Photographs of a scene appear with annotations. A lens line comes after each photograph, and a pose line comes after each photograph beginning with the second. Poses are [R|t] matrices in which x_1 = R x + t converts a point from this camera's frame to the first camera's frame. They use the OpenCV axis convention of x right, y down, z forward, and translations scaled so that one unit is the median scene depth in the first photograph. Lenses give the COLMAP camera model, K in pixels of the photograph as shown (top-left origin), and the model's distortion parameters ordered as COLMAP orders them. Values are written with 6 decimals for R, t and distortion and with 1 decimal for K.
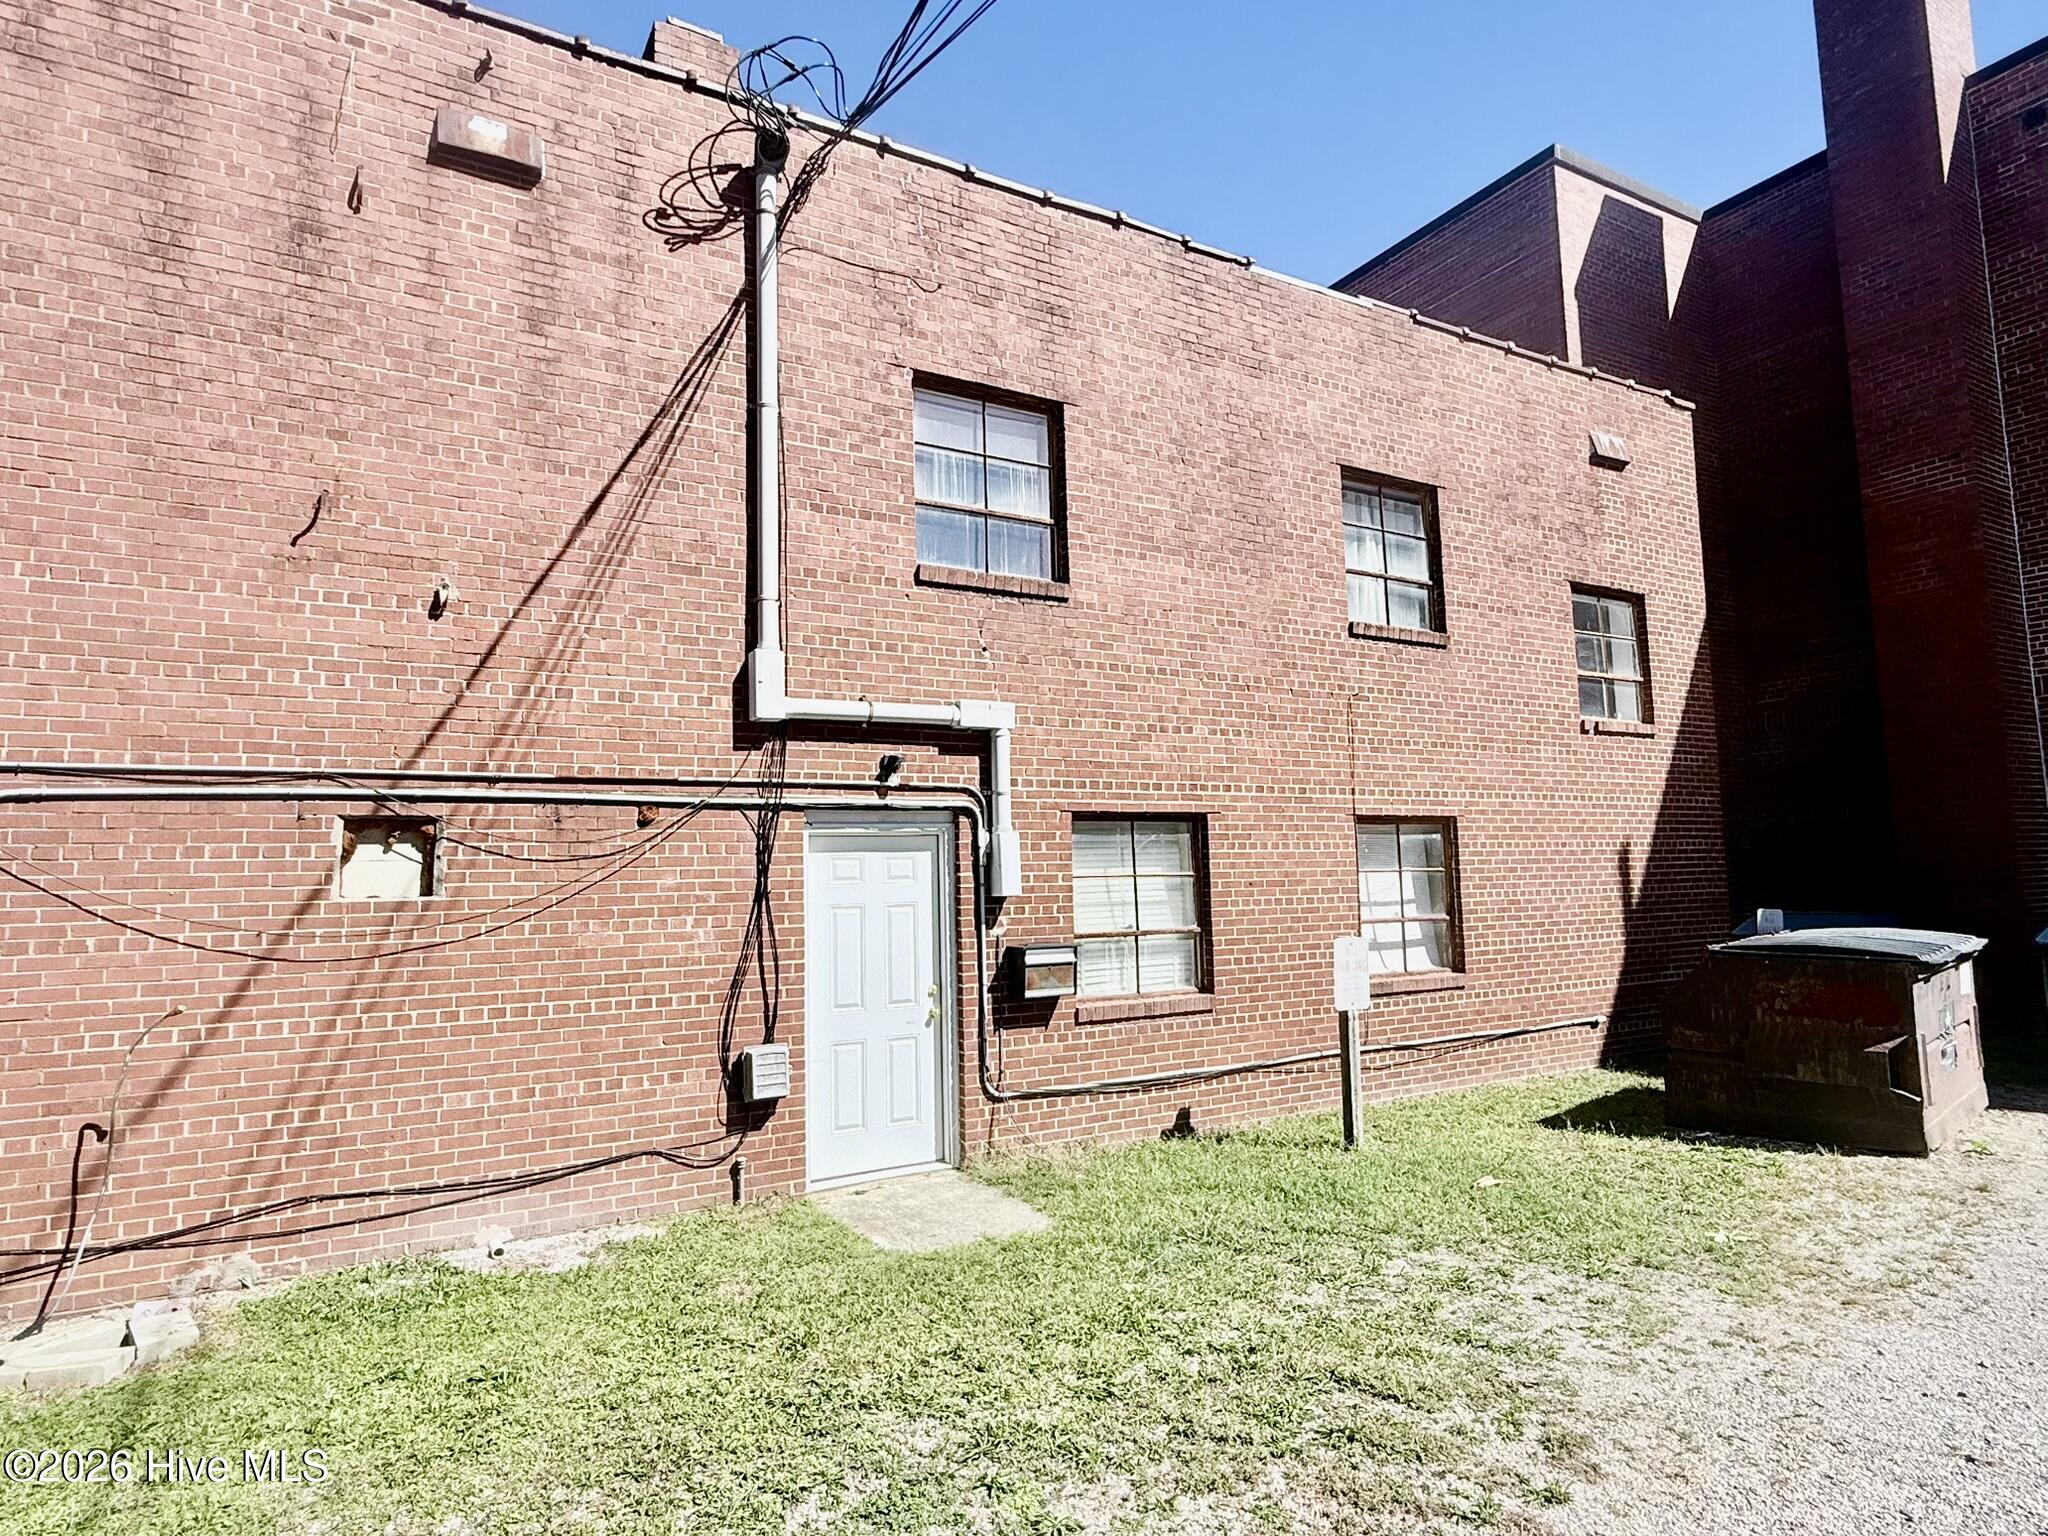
lens RADIAL K [[1112.6, 0, 1028.2], [0, 1112.6, 765.3], [0, 0, 1]] dist [-0.002004, -0.000485]
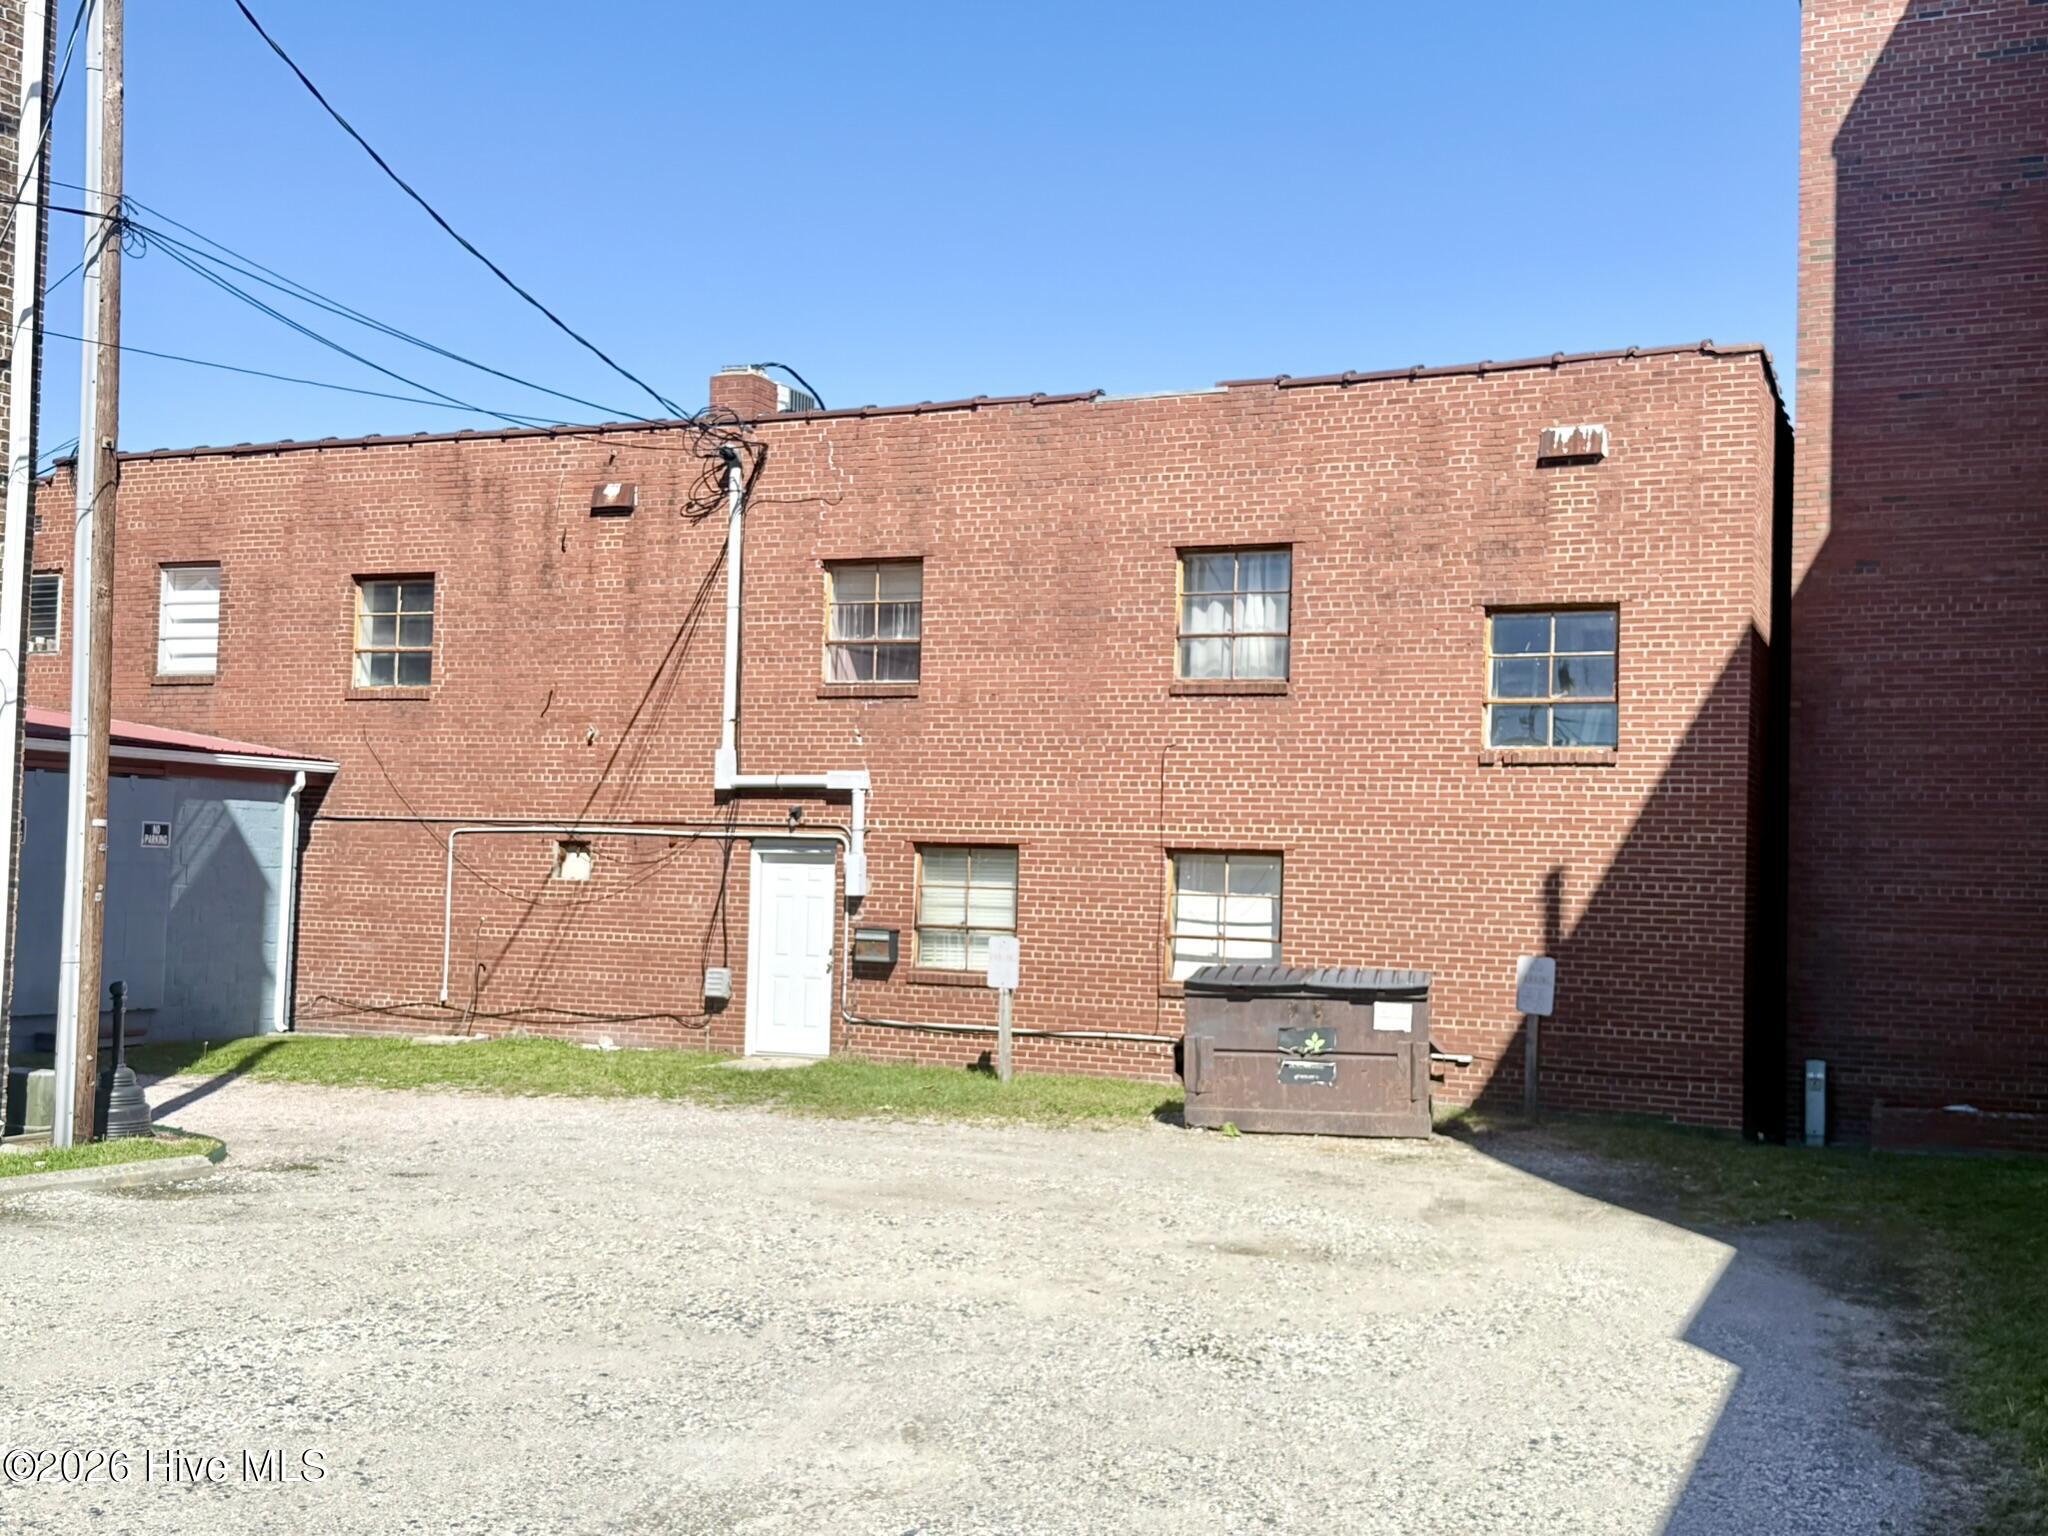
lens RADIAL K [[2194.0, 0, 1023.8], [0, 2194.0, 770.5], [0, 0, 1]] dist [0.135561, 0.000000]
pose [[0.607227, -0.000500, -0.794529, 2.729174], [0.037702, 0.998891, 0.028186, -0.144390], [0.793634, -0.047071, 0.606572, -0.725176]]
